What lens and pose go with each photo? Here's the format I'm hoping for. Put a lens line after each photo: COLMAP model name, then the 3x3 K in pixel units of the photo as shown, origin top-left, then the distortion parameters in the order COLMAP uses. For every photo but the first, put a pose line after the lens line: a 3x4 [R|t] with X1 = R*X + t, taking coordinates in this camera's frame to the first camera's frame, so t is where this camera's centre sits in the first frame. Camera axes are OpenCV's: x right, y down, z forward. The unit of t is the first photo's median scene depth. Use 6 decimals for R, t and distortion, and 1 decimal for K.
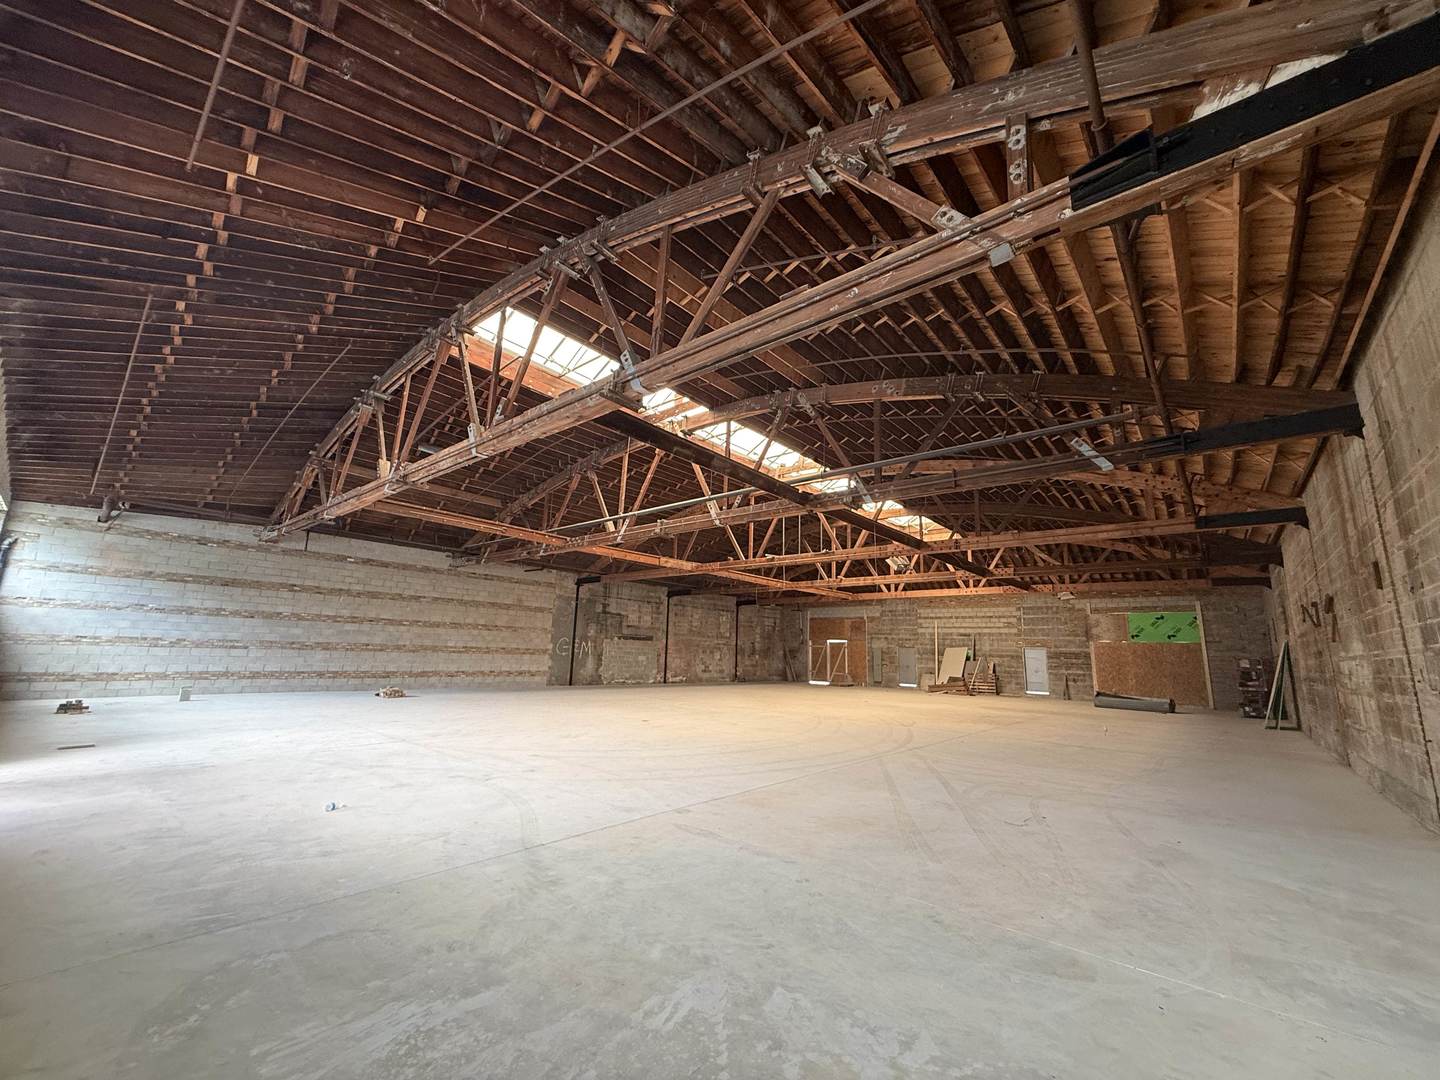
lens RADIAL K [[572.7, 0, 721.4], [0, 572.7, 540.1], [0, 0, 1]] dist [0.003656, 0.000517]
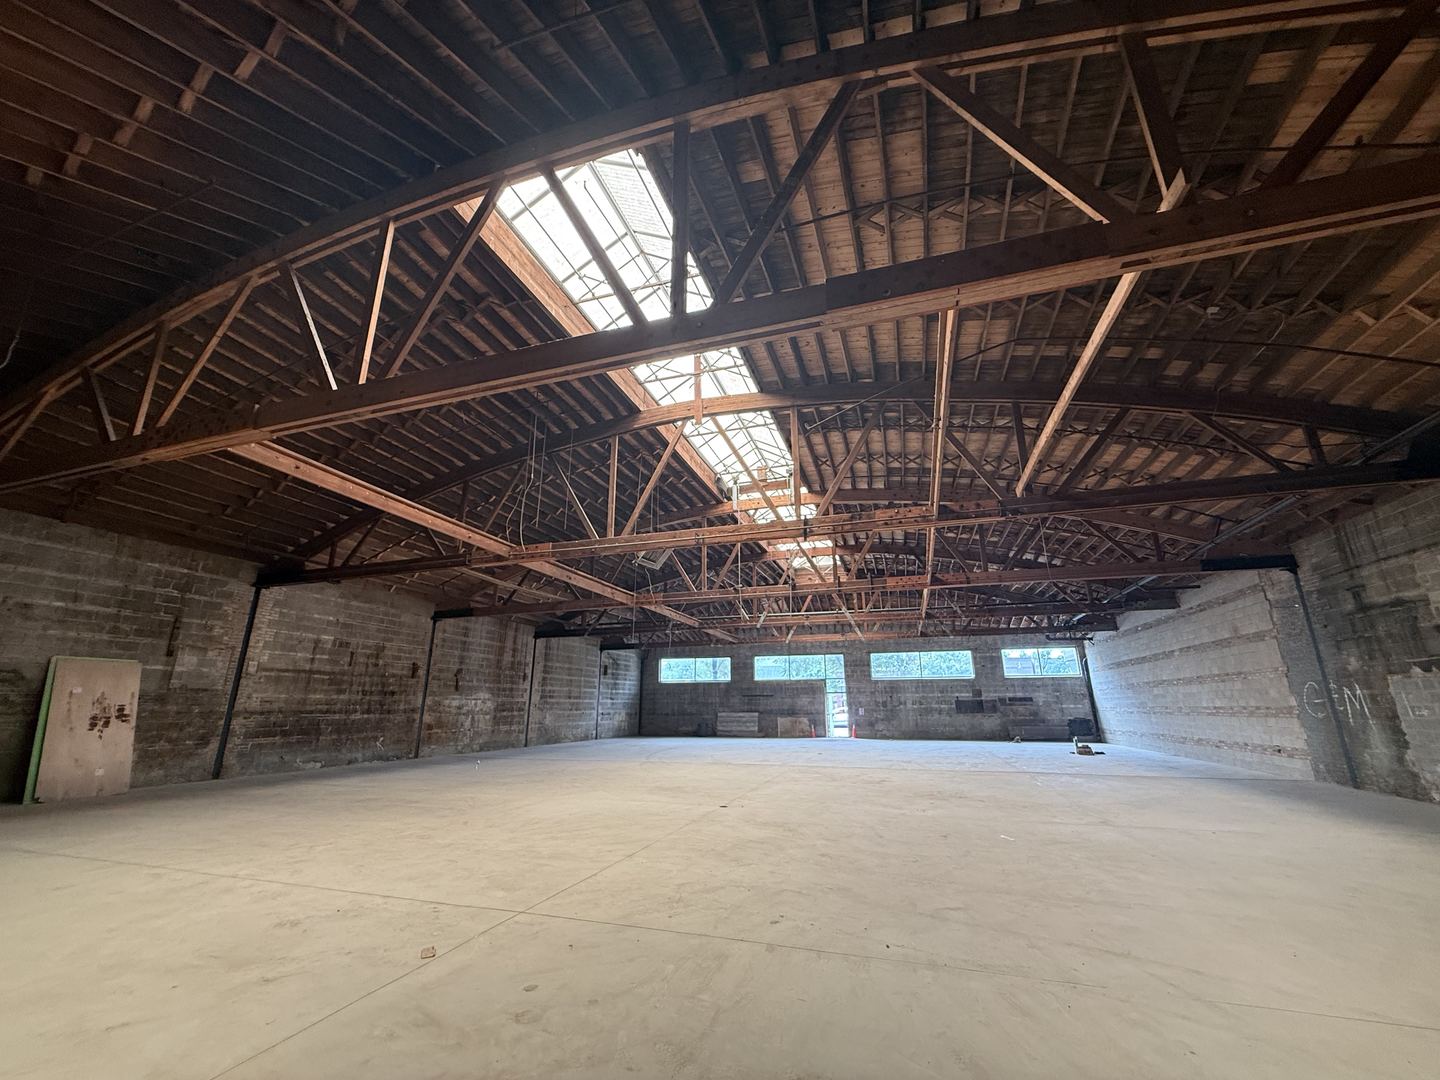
lens RADIAL K [[572.7, 0, 718.2], [0, 572.7, 538.6], [0, 0, 1]] dist [0.003656, 0.000517]
pose [[-0.922995, -0.137612, -0.359364, 0.373743], [0.047210, 0.886322, -0.460656, 0.255944], [0.381904, -0.442149, -0.811575, 1.219481]]
